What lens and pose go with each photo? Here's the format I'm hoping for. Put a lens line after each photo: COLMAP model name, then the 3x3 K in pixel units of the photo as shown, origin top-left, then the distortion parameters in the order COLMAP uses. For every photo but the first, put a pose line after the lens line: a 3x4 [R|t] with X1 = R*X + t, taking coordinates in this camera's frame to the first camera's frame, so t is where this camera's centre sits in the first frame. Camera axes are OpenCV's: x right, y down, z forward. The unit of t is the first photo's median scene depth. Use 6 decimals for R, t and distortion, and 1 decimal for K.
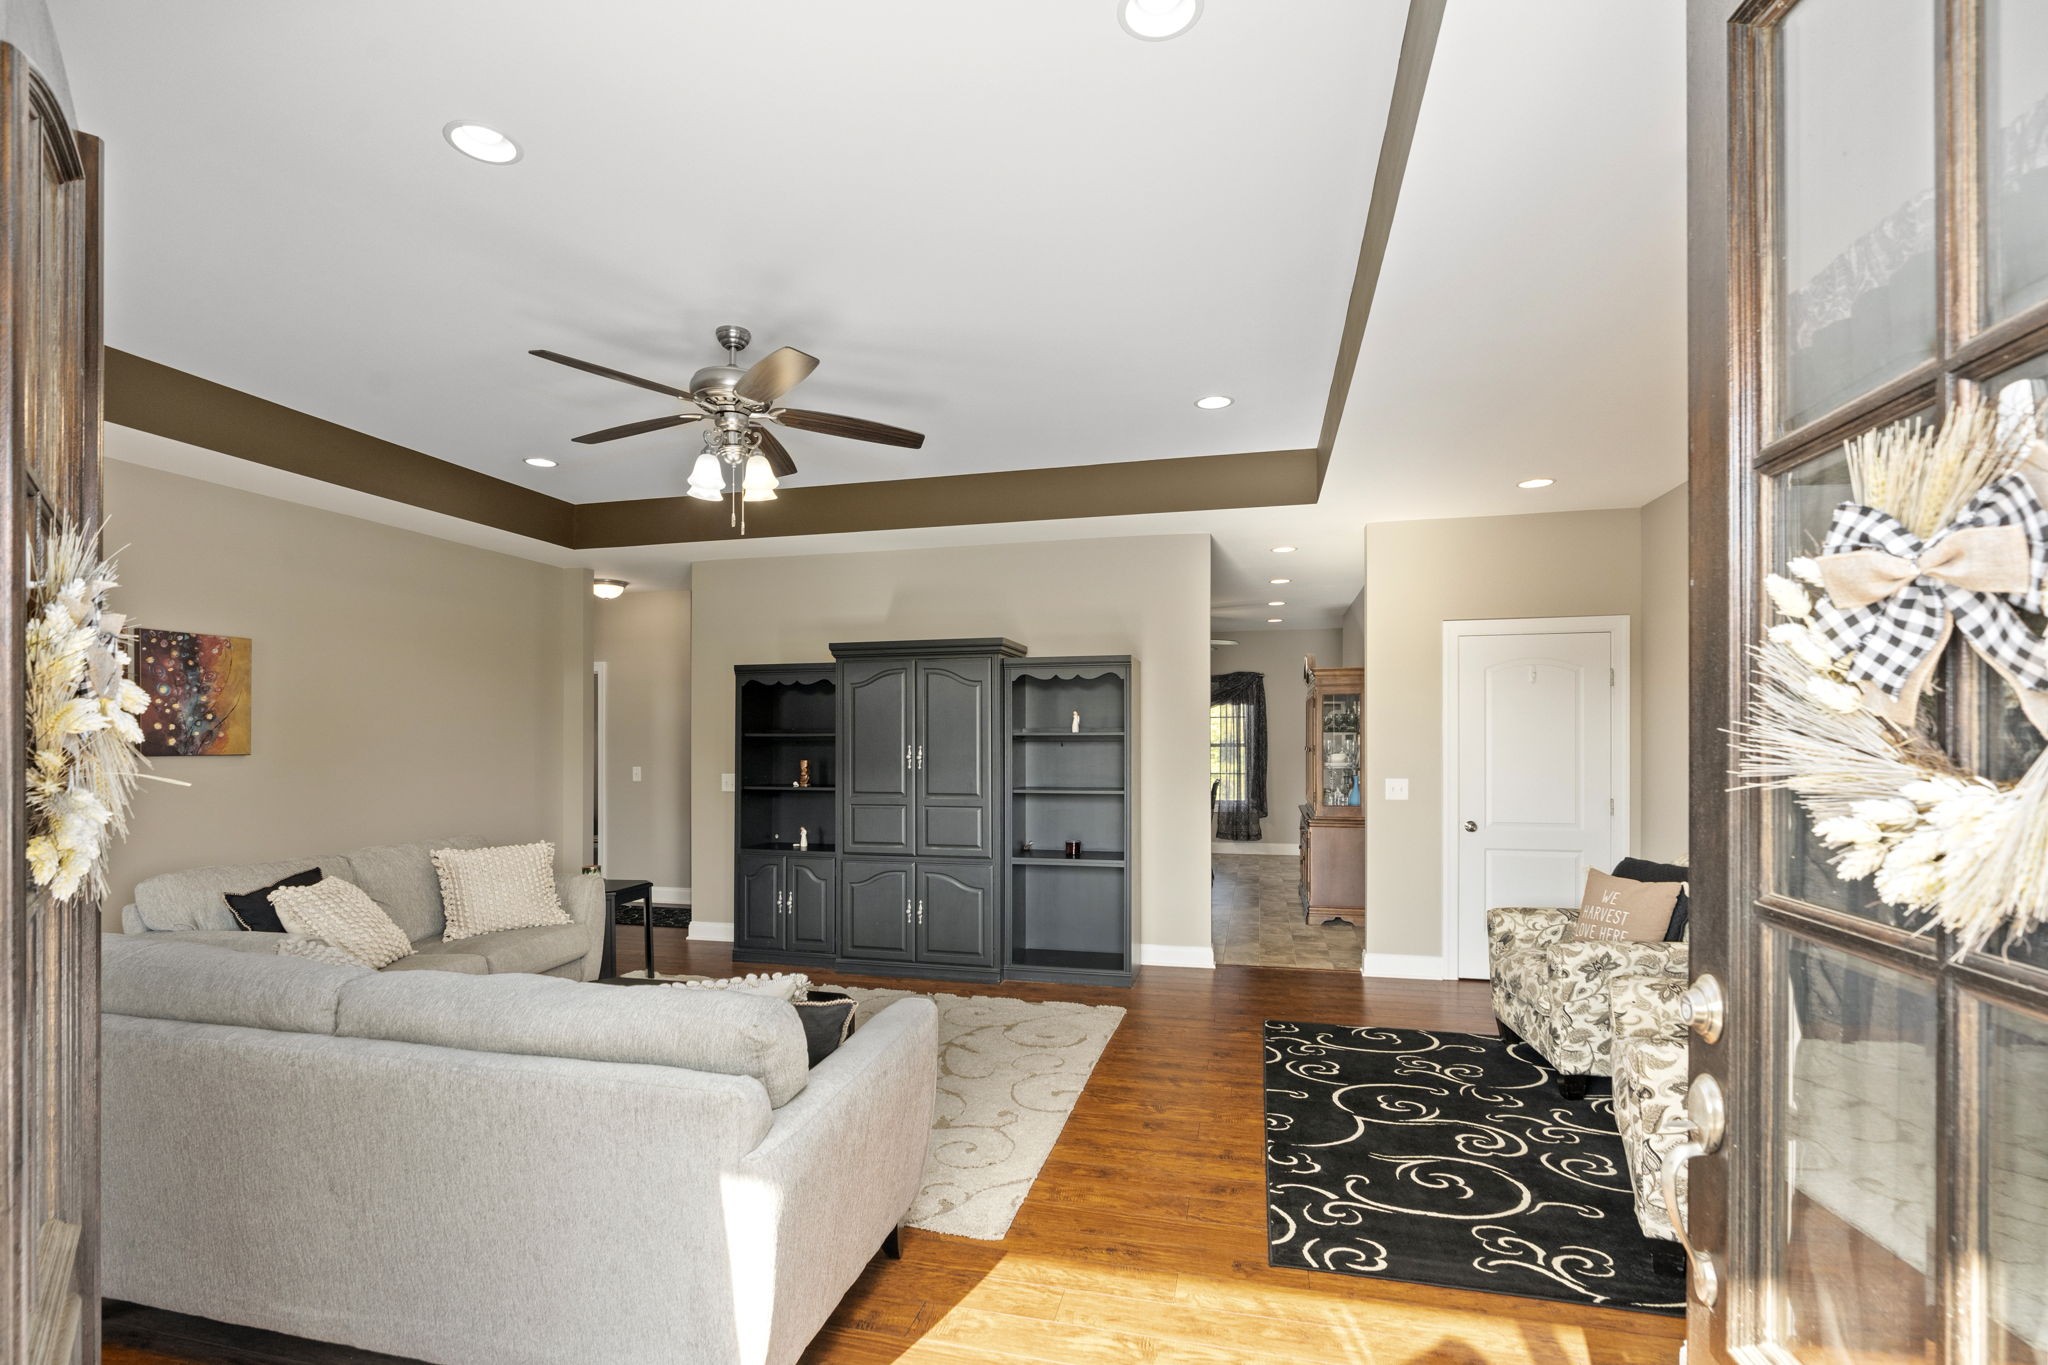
lens RADIAL K [[953.8, 0, 1021.6], [0, 953.8, 727.1], [0, 0, 1]] dist [-0.003719, -0.000235]
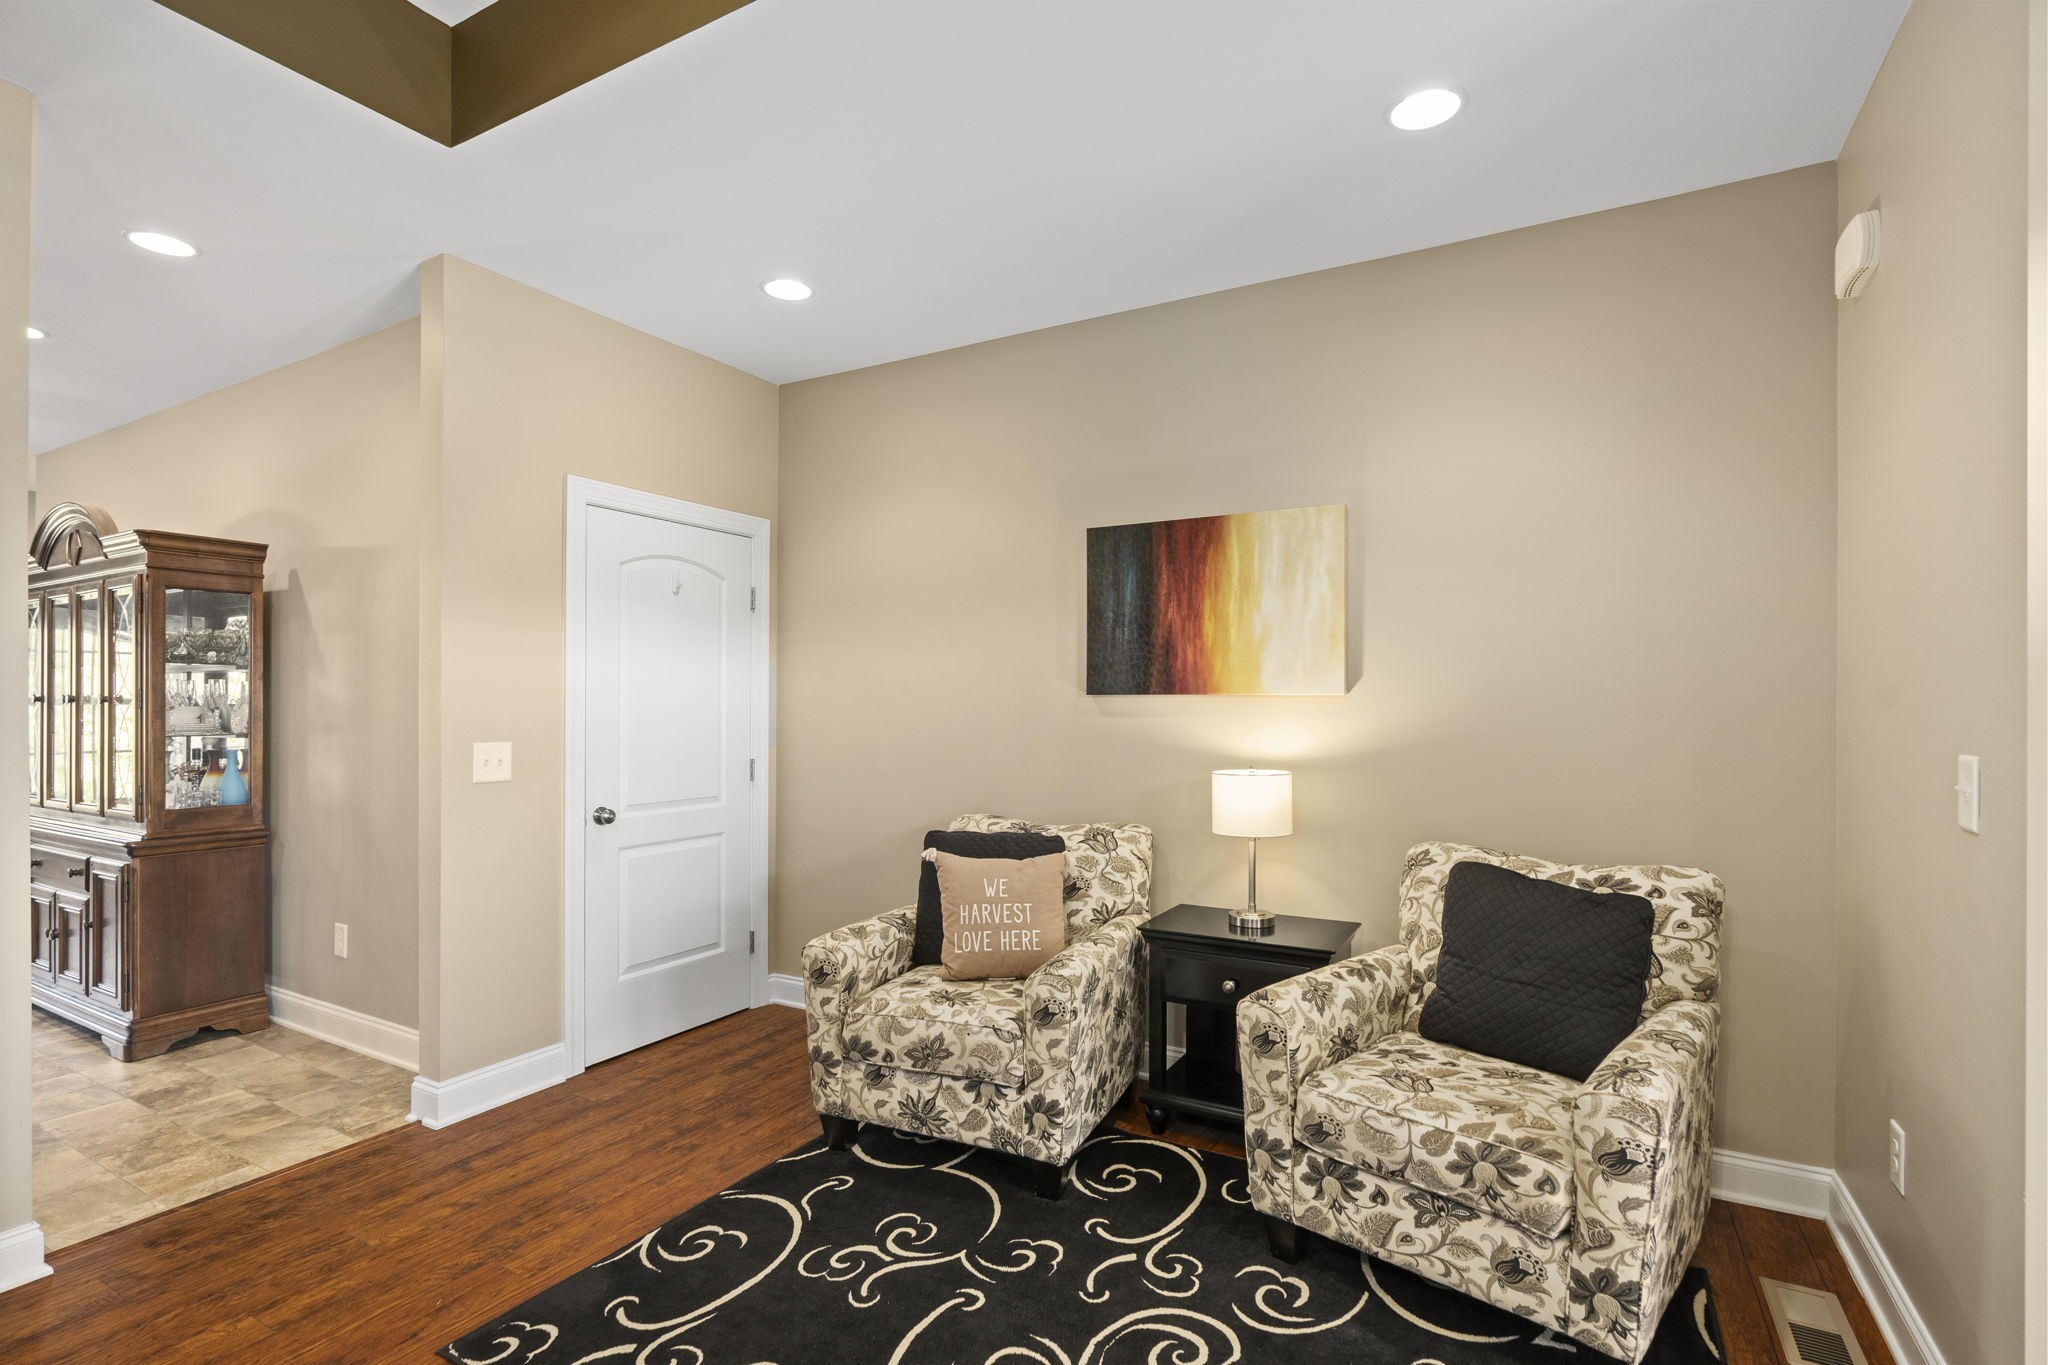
lens RADIAL K [[953.8, 0, 1021.6], [0, 953.8, 727.1], [0, 0, 1]] dist [-0.003719, -0.000235]
pose [[0.266222, -0.014001, 0.963810, -0.063711], [-0.011658, 0.999775, 0.017744, 0.040855], [-0.963841, -0.015959, 0.265999, 0.730300]]
